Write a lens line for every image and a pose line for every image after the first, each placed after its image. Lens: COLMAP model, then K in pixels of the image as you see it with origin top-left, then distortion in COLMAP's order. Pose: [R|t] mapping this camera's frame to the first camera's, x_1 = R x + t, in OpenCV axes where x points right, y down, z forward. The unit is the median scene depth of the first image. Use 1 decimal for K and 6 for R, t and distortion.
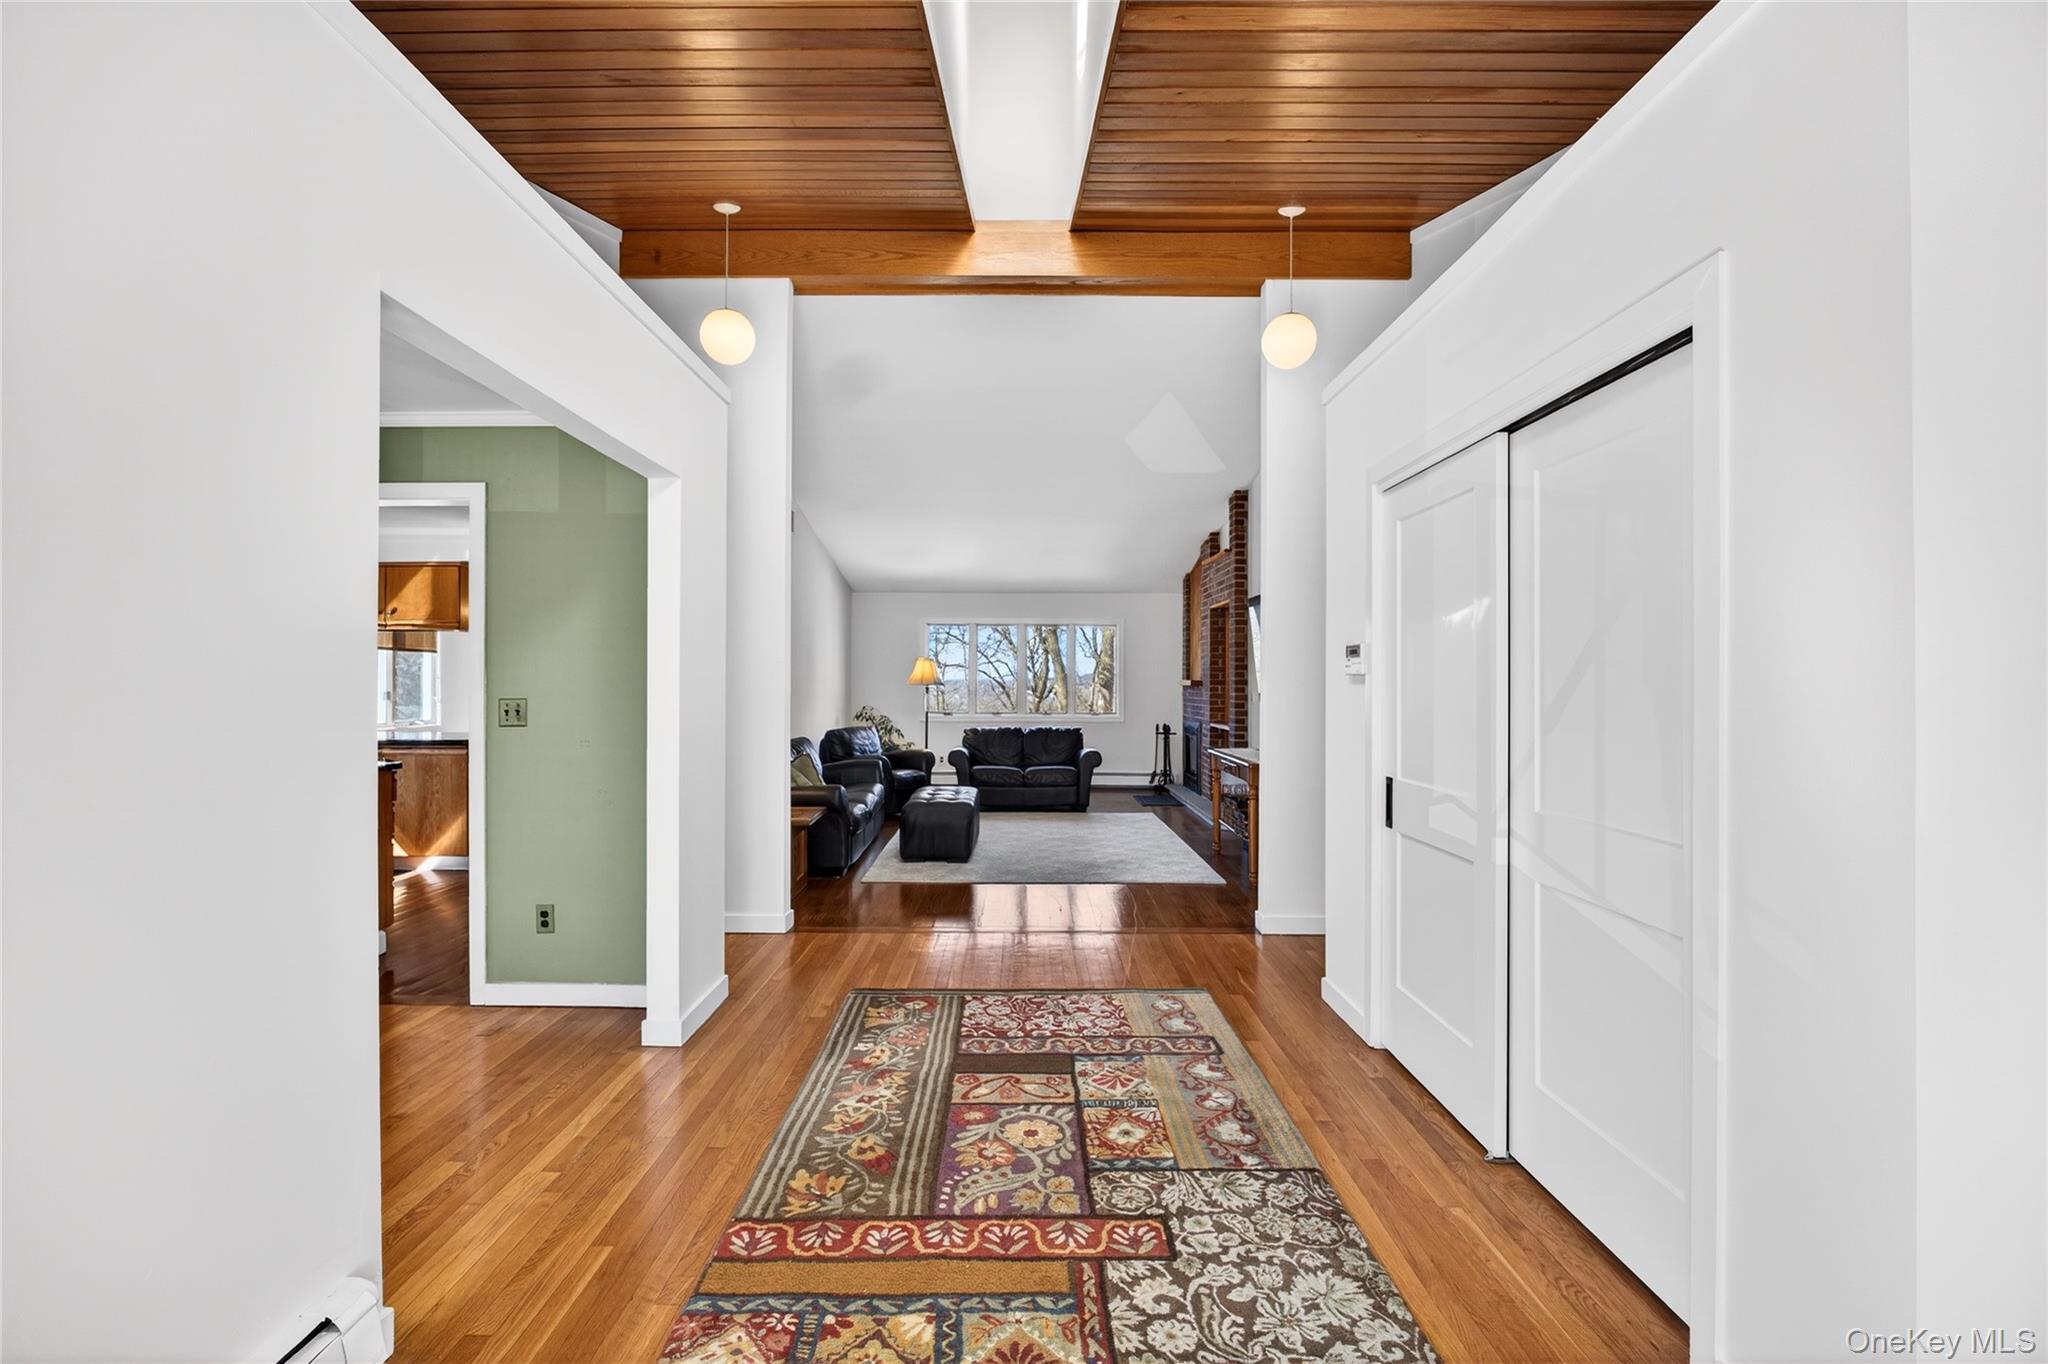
lens RADIAL K [[873.9, 0, 1016.0], [0, 873.9, 677.1], [0, 0, 1]] dist [-0.014470, 0.000456]
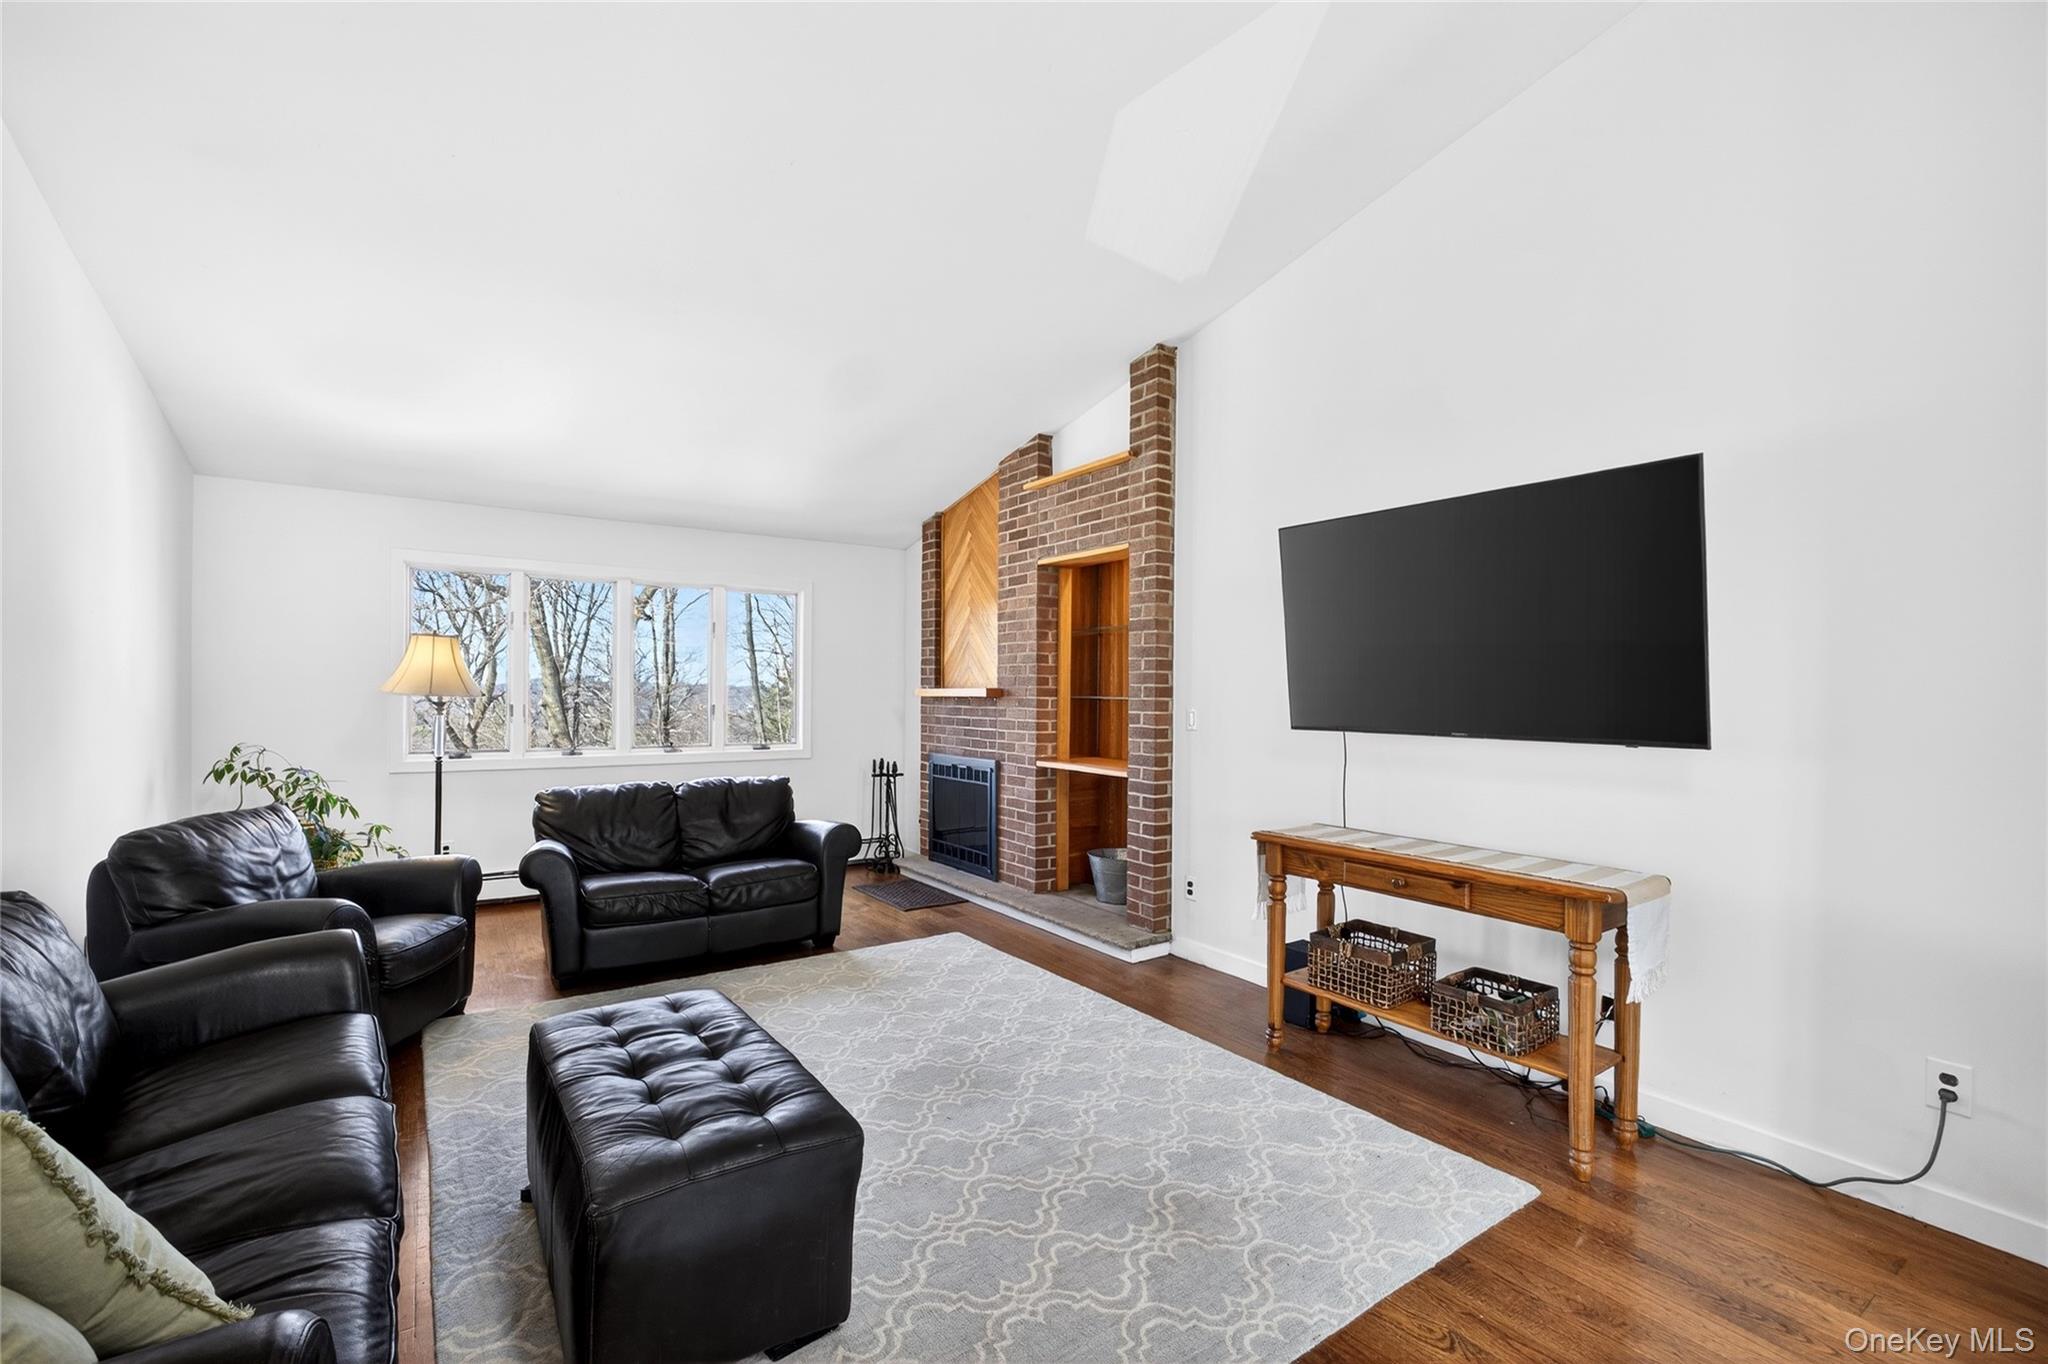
lens RADIAL K [[873.9, 0, 1021.5], [0, 873.9, 696.6], [0, 0, 1]] dist [-0.014470, 0.000456]
pose [[0.820172, 0.001043, 0.572116, -0.280674], [-0.006215, 0.999956, 0.007087, 0.012780], [-0.572083, -0.009368, 0.820142, 1.237464]]
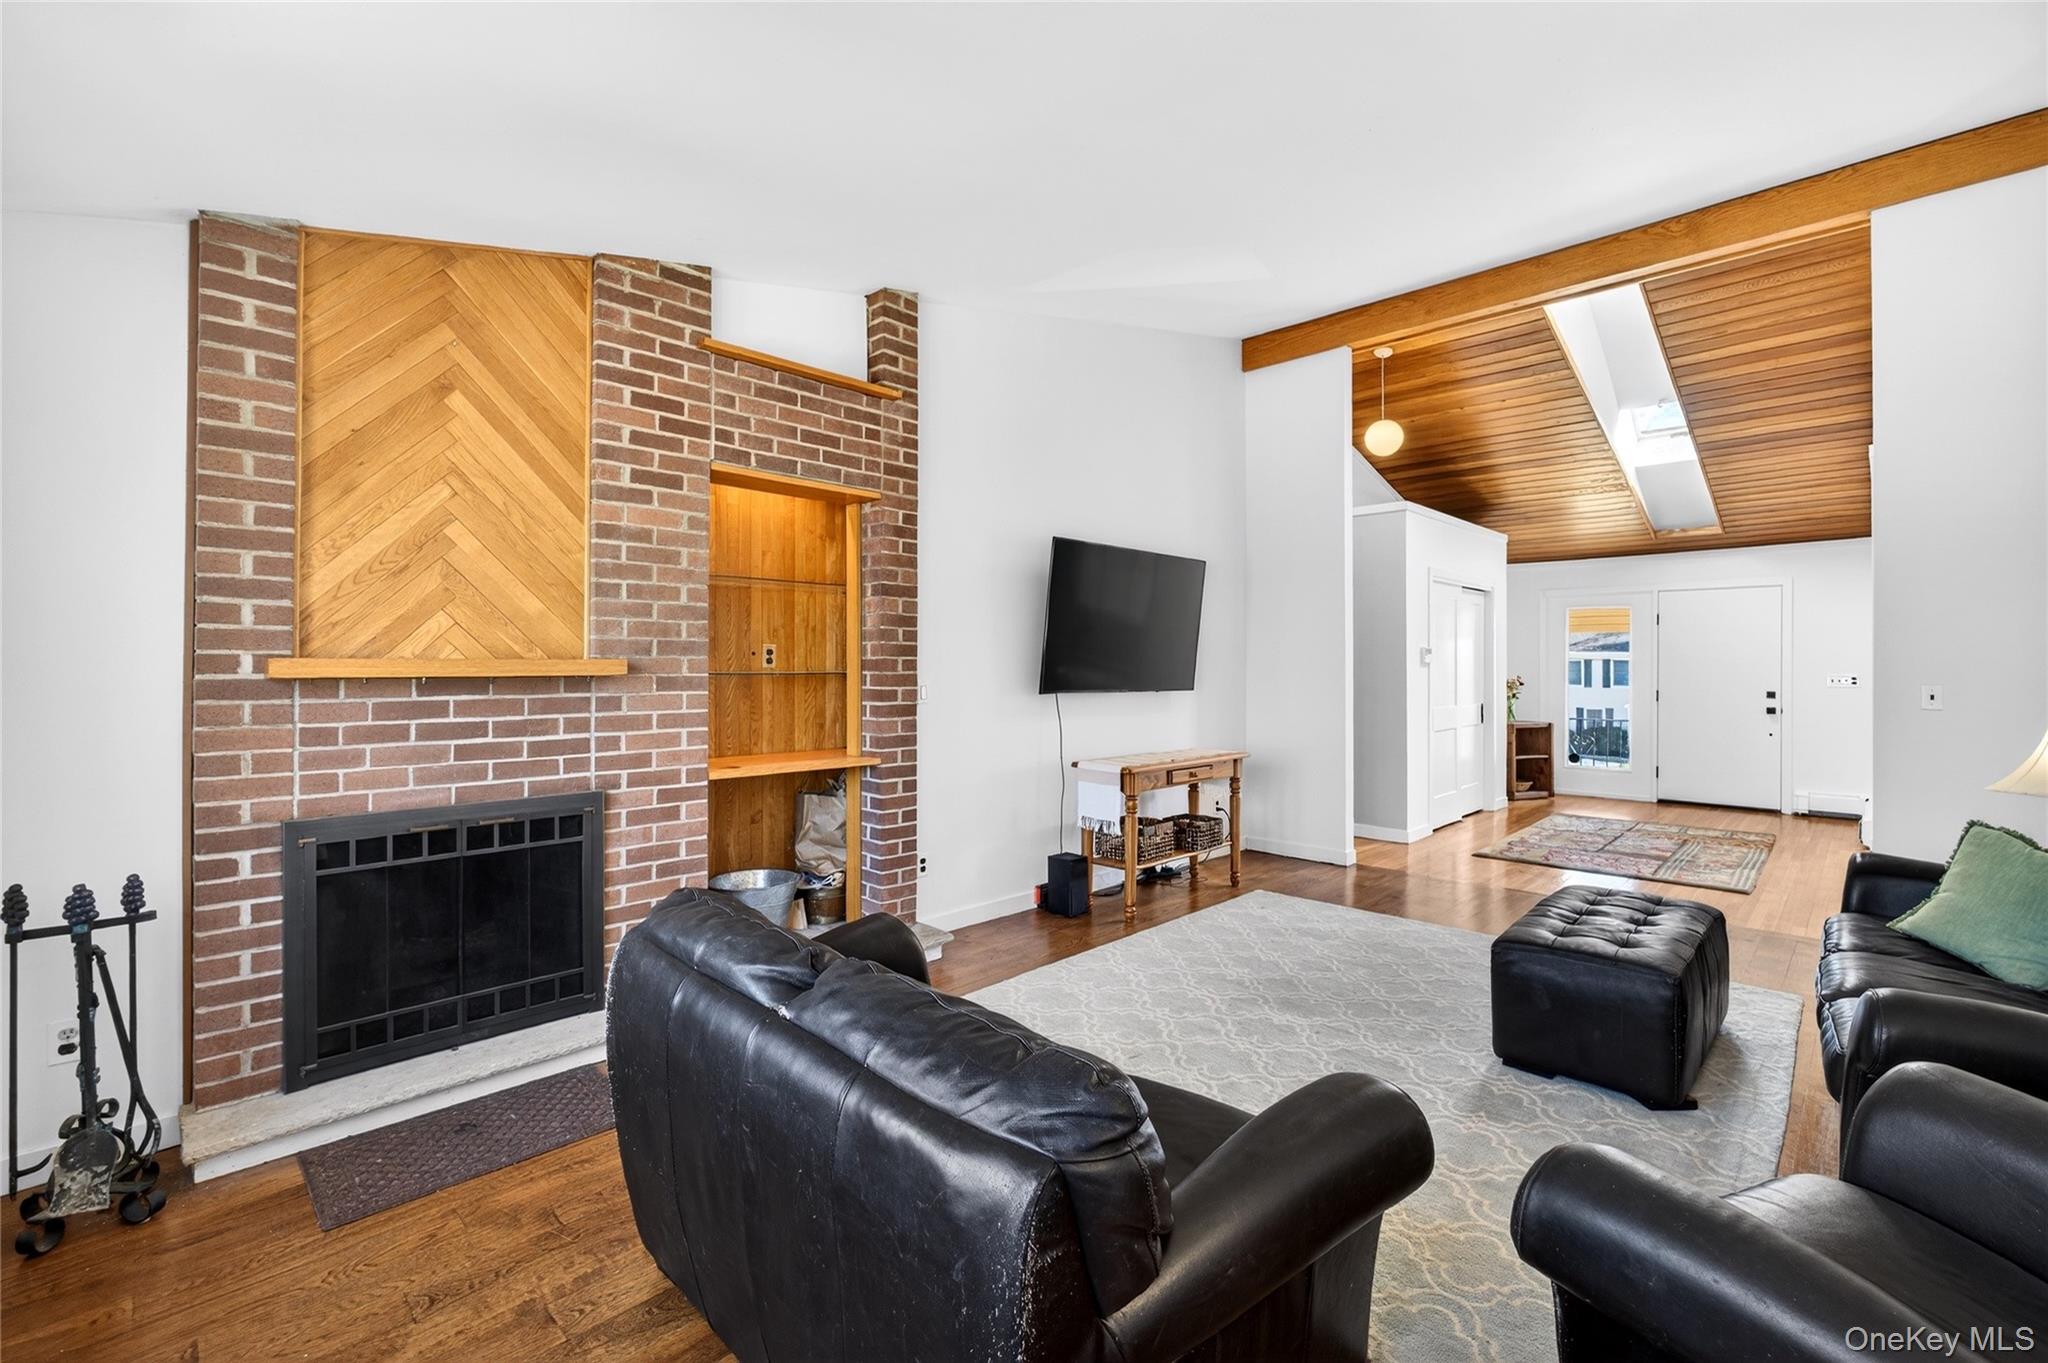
lens RADIAL K [[873.9, 0, 1015.1], [0, 873.9, 662.7], [0, 0, 1]] dist [-0.014470, 0.000456]
pose [[-0.712228, -0.001462, 0.701947, -0.317054], [-0.004843, 0.999984, -0.002832, 0.013175], [-0.701932, -0.005417, -0.712224, 2.768784]]
